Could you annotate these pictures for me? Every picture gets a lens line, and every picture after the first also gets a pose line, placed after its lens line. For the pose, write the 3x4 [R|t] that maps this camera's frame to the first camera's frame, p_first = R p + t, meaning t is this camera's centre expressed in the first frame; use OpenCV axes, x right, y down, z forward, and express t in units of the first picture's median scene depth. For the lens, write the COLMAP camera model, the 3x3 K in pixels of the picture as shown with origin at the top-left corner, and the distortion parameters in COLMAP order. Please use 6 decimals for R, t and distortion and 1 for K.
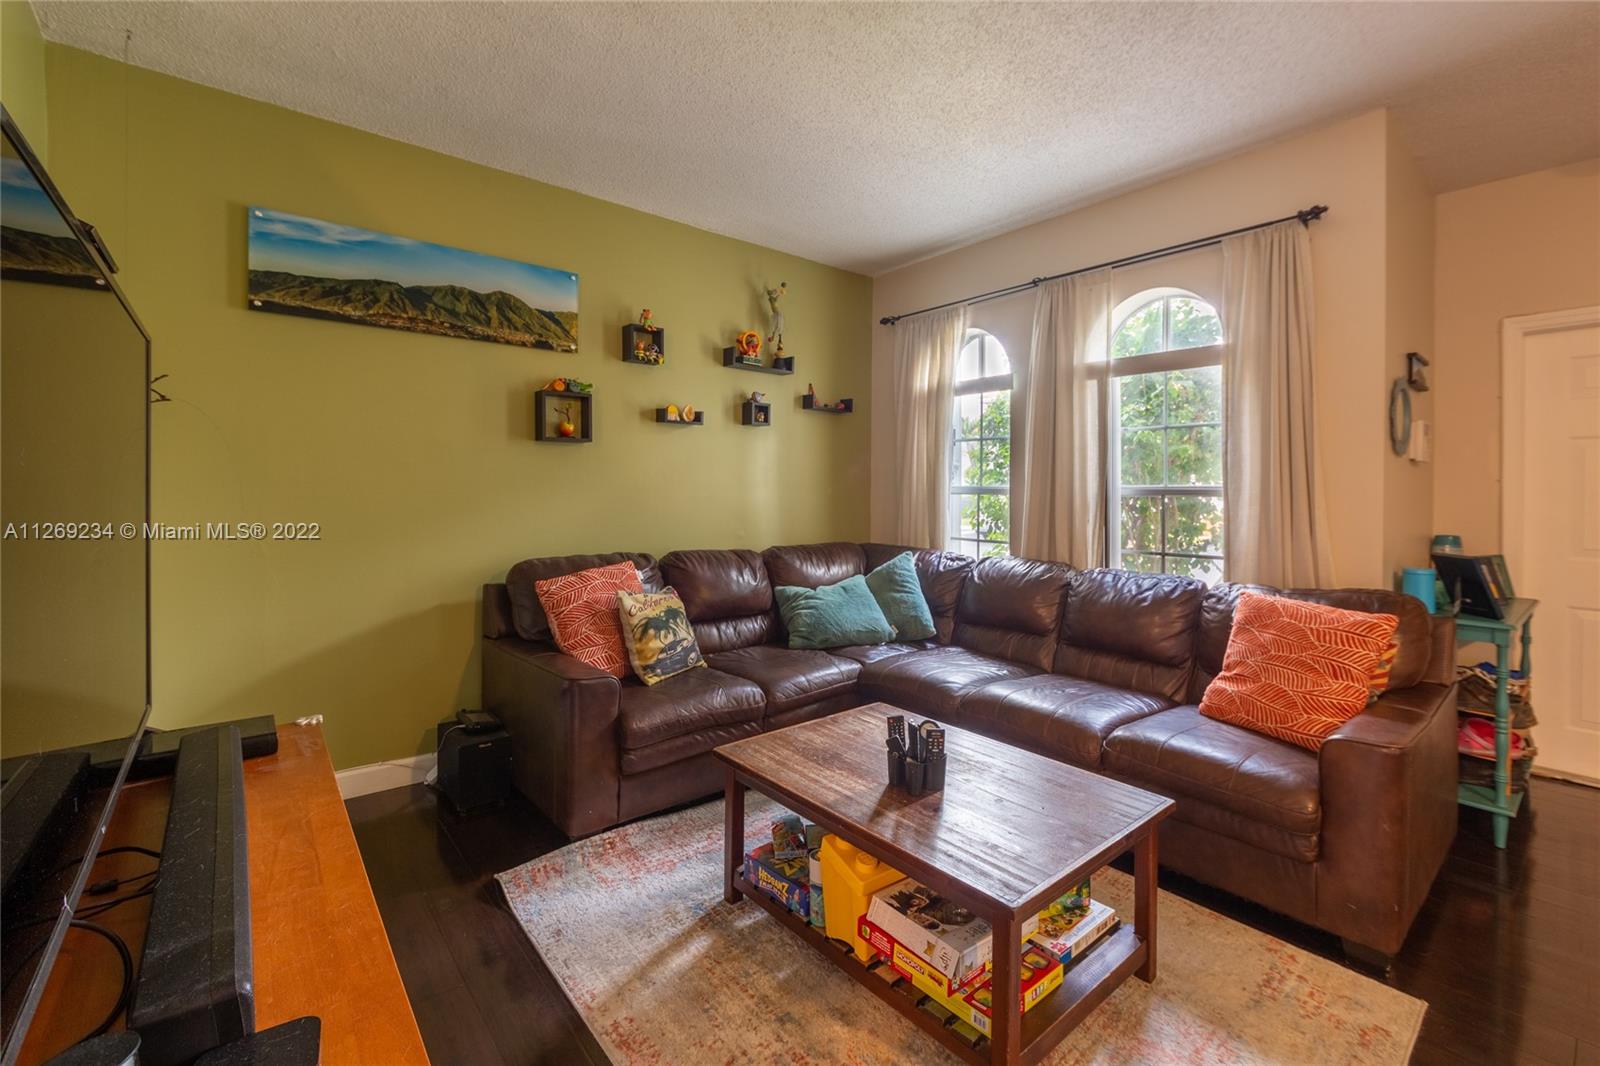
lens RADIAL K [[693.0, 0, 836.4], [0, 693.0, 496.3], [0, 0, 1]] dist [0.001310, -0.000306]
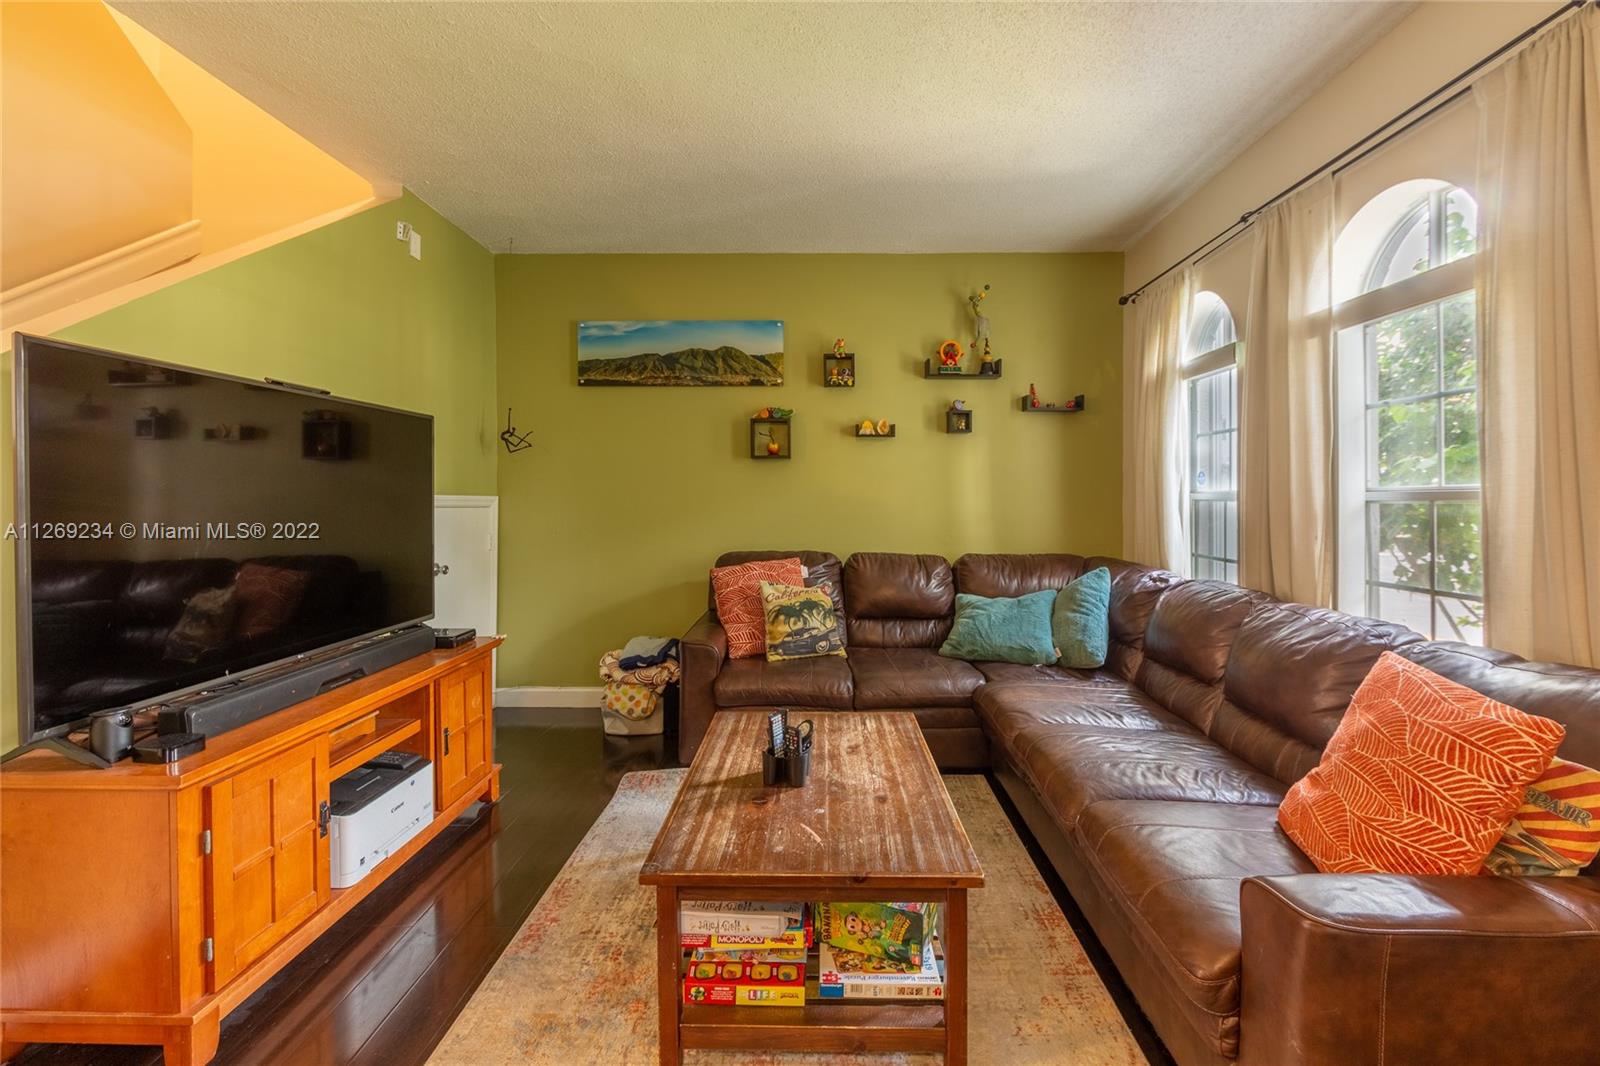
lens RADIAL K [[676.7, 0, 809.4], [0, 676.7, 505.1], [0, 0, 1]] dist [0.002318, -0.003546]
pose [[0.745478, 0.000908, -0.666529, 0.463929], [-0.001506, 0.999999, -0.000322, 0.003837], [0.666528, 0.001244, 0.745479, 0.149037]]
